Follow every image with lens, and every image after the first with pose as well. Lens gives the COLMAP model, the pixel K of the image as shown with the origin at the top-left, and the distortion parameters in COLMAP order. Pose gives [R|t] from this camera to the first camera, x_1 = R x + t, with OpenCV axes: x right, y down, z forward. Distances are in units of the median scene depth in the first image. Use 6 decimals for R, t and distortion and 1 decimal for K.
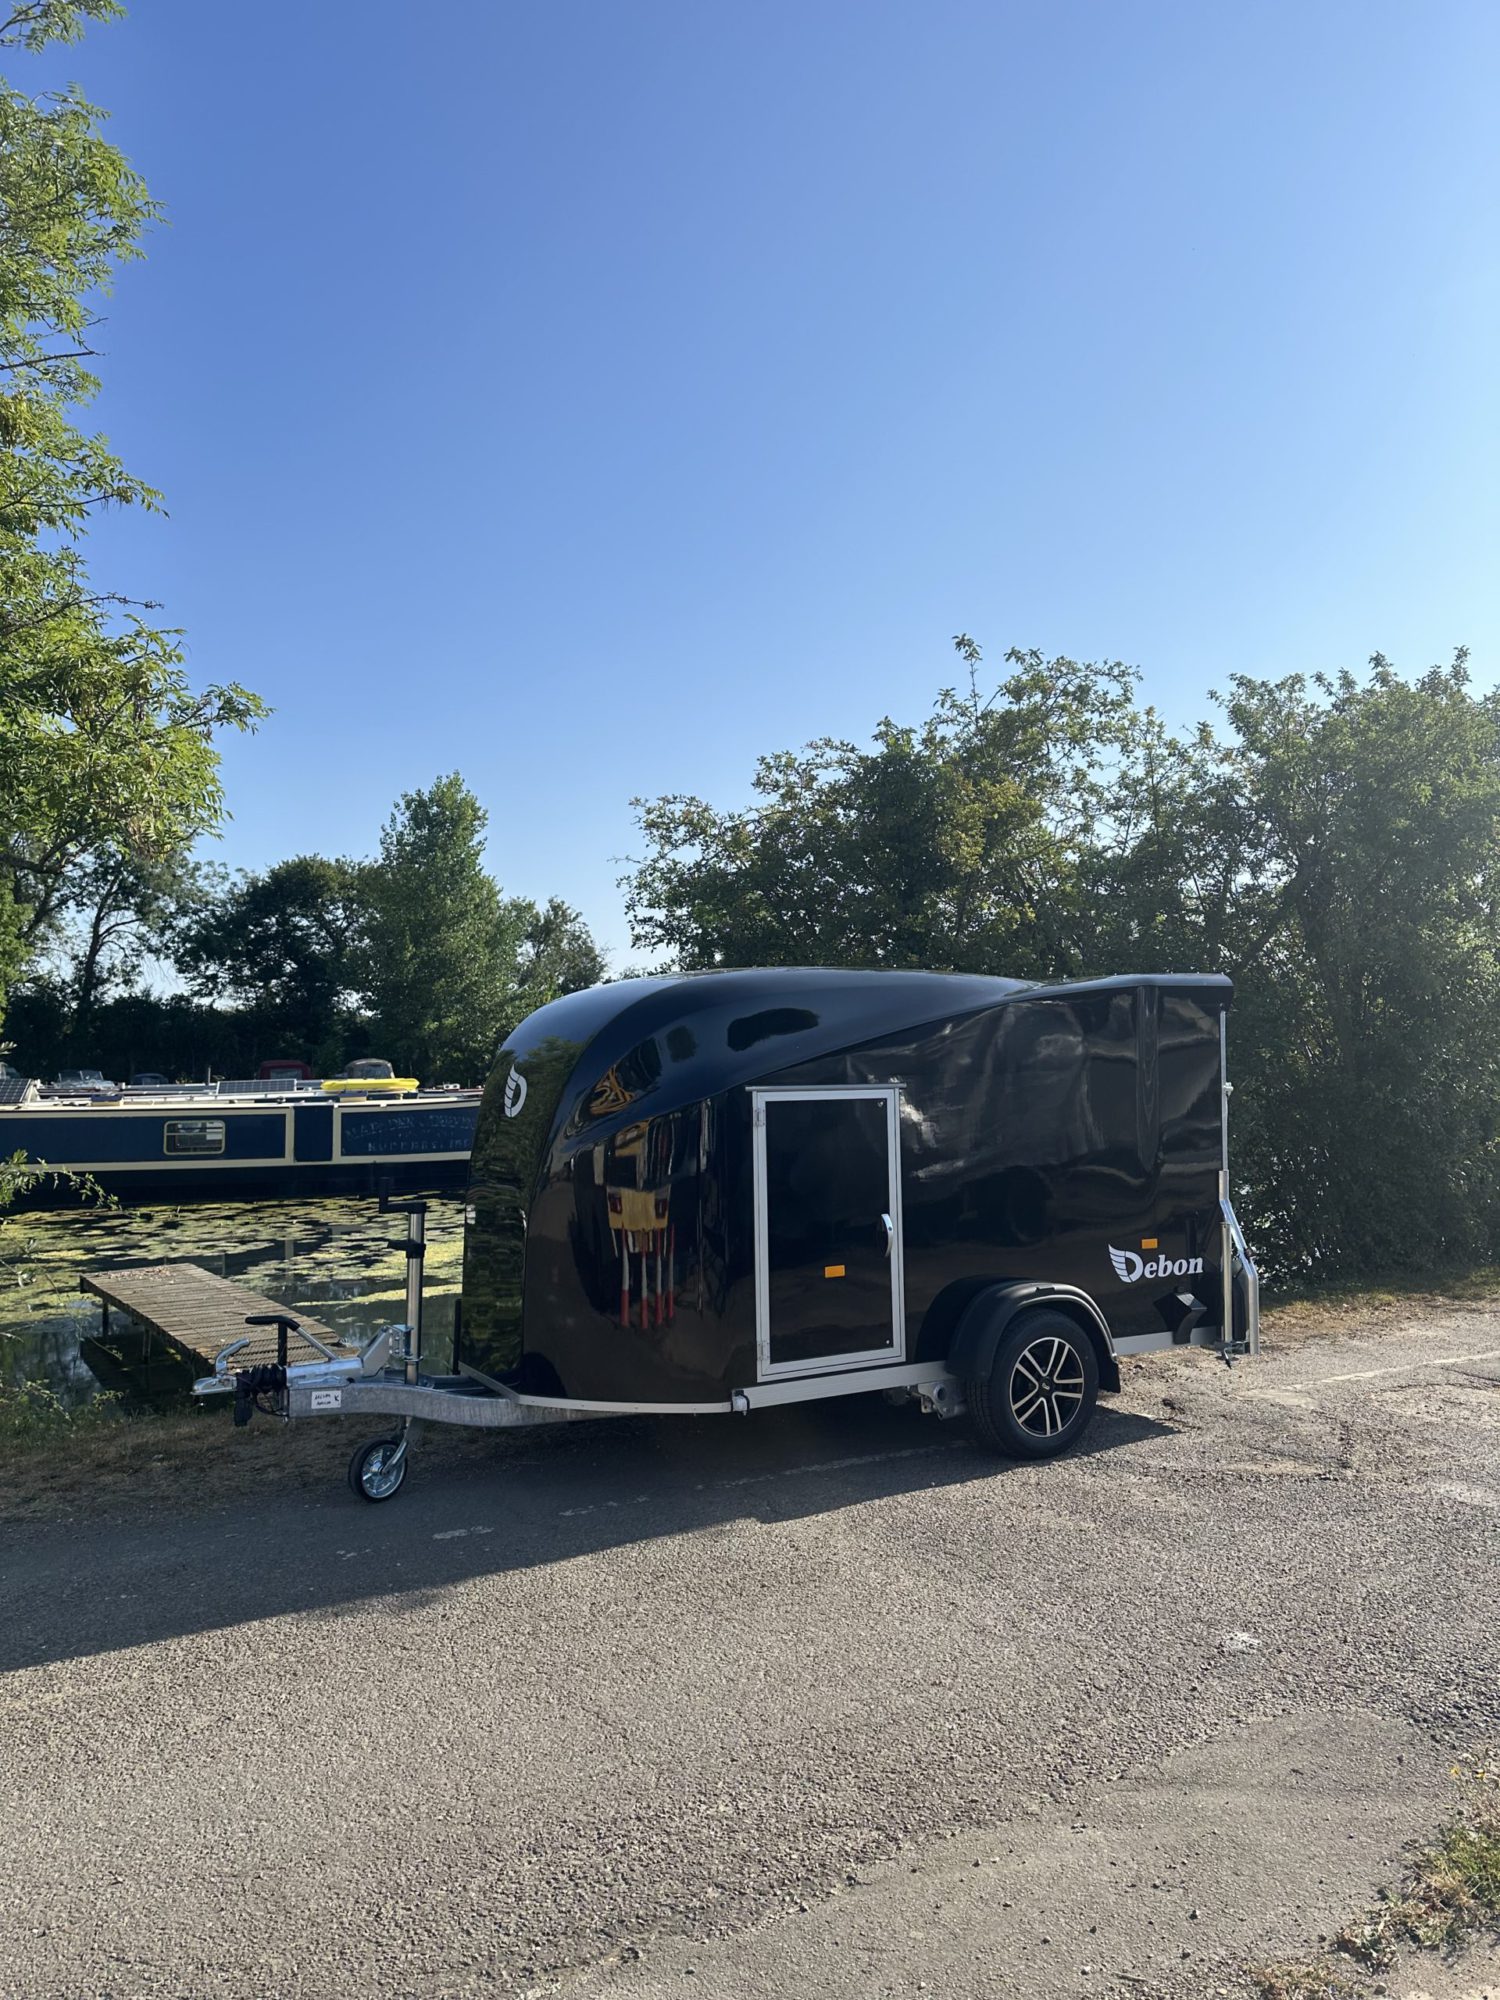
lens RADIAL K [[1373.9, 0, 757.1], [0, 1373.9, 1014.8], [0, 0, 1]] dist [0.042484, -0.060436]
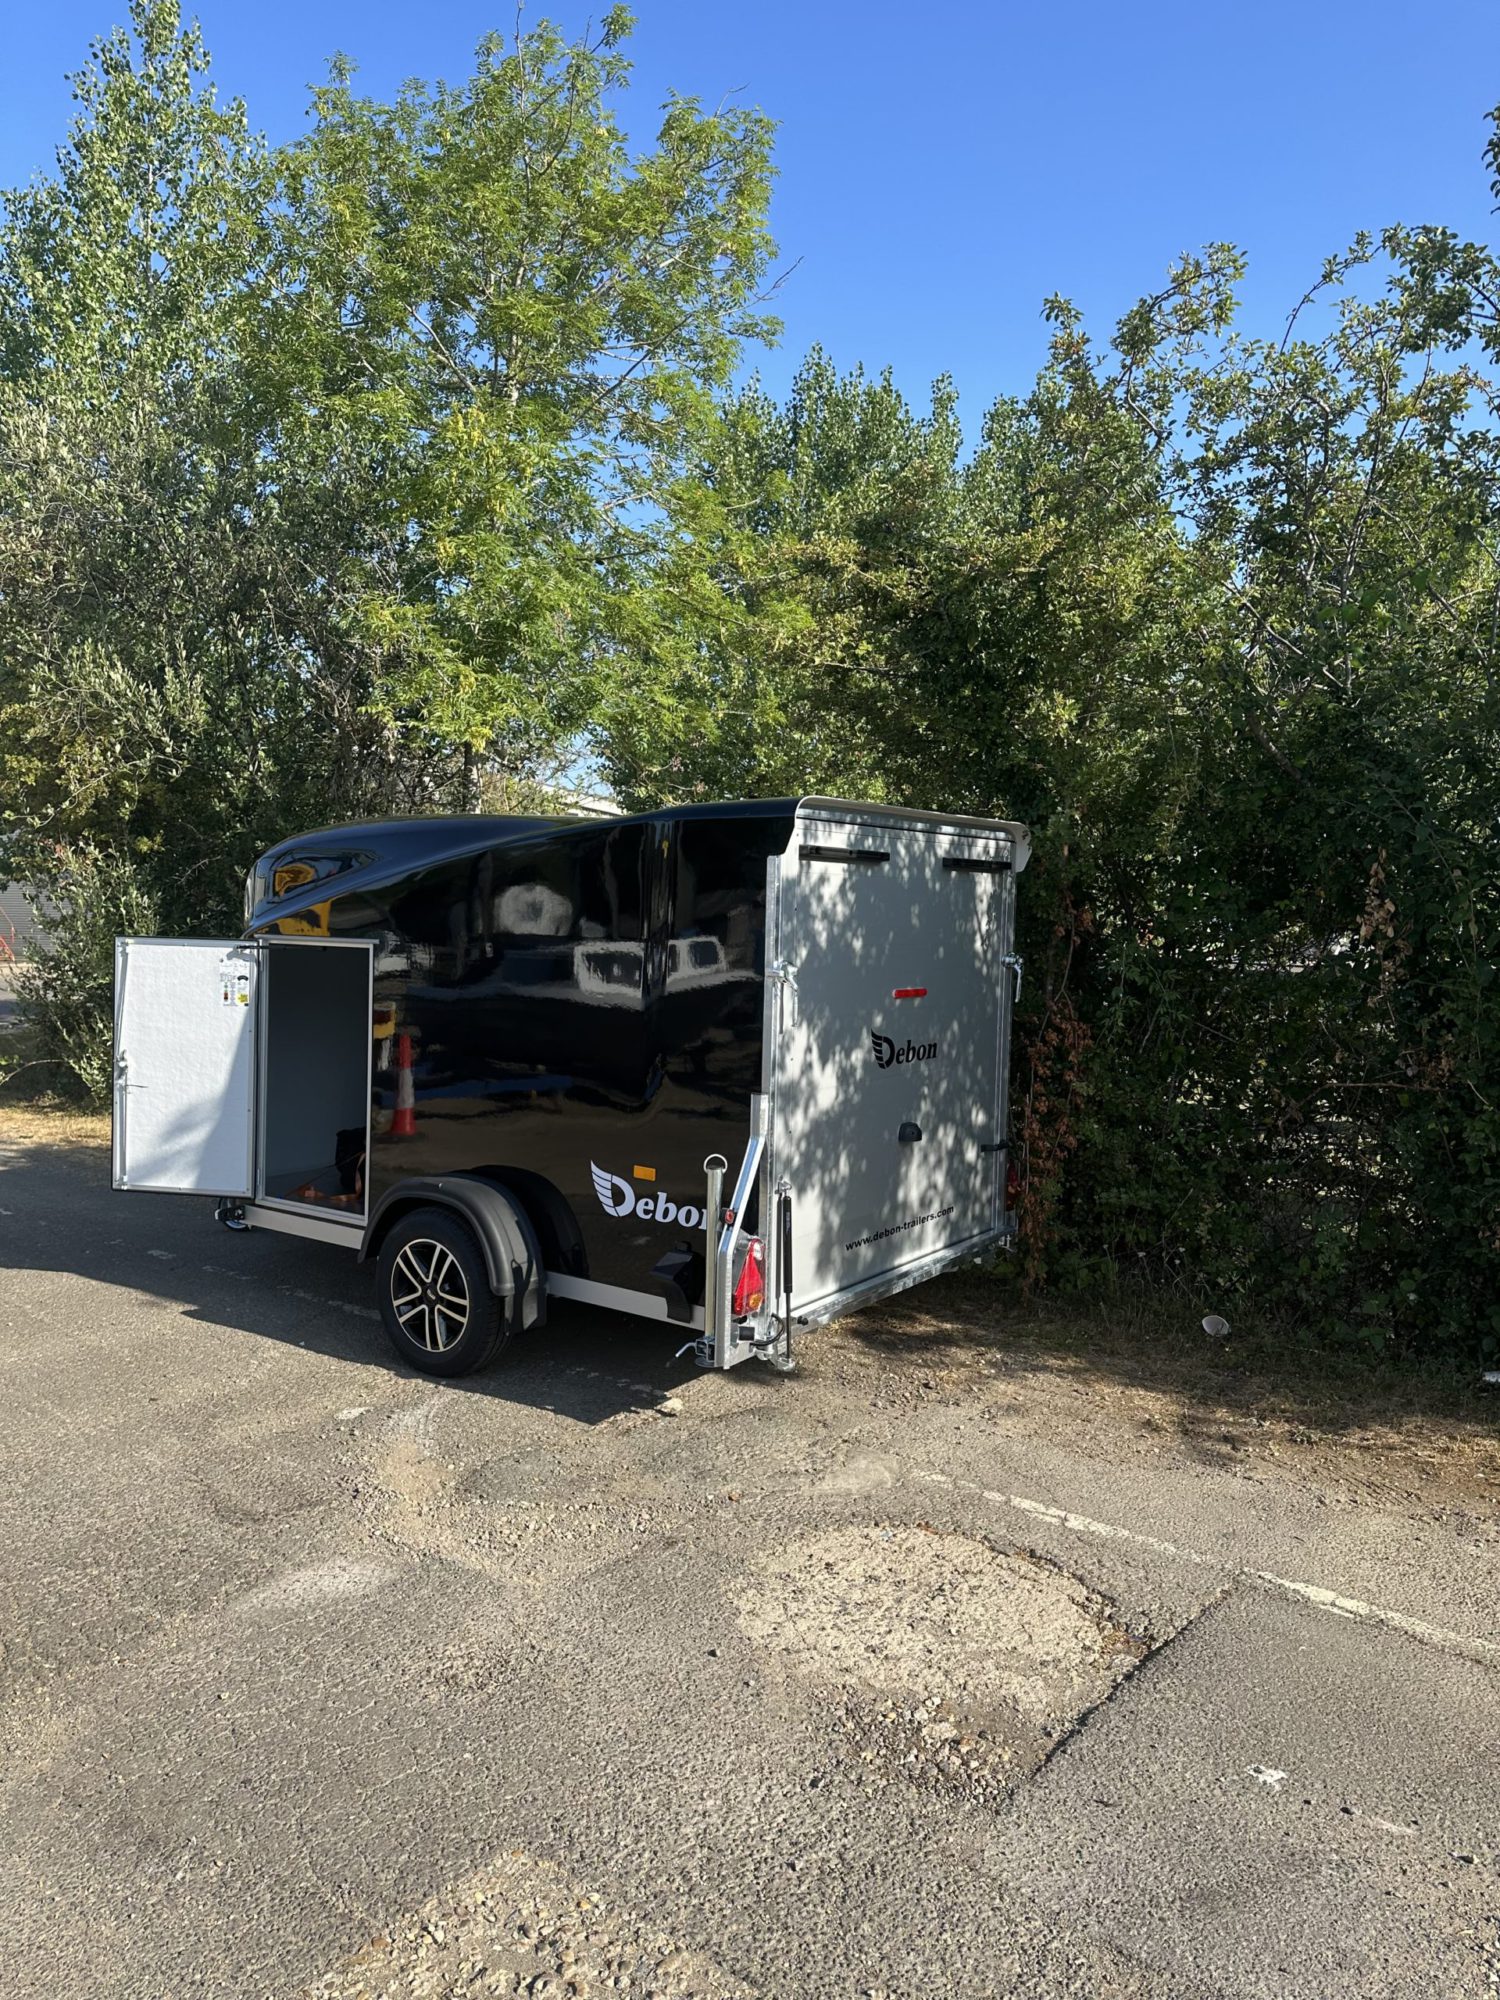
lens RADIAL K [[1373.9, 0, 747.7], [0, 1373.9, 999.6], [0, 0, 1]] dist [0.042484, -0.060436]
pose [[0.438880, 0.073798, -0.895510, 0.891042], [0.007719, 0.996275, 0.085885, 0.012230], [0.898512, -0.044605, 0.436676, 0.688804]]
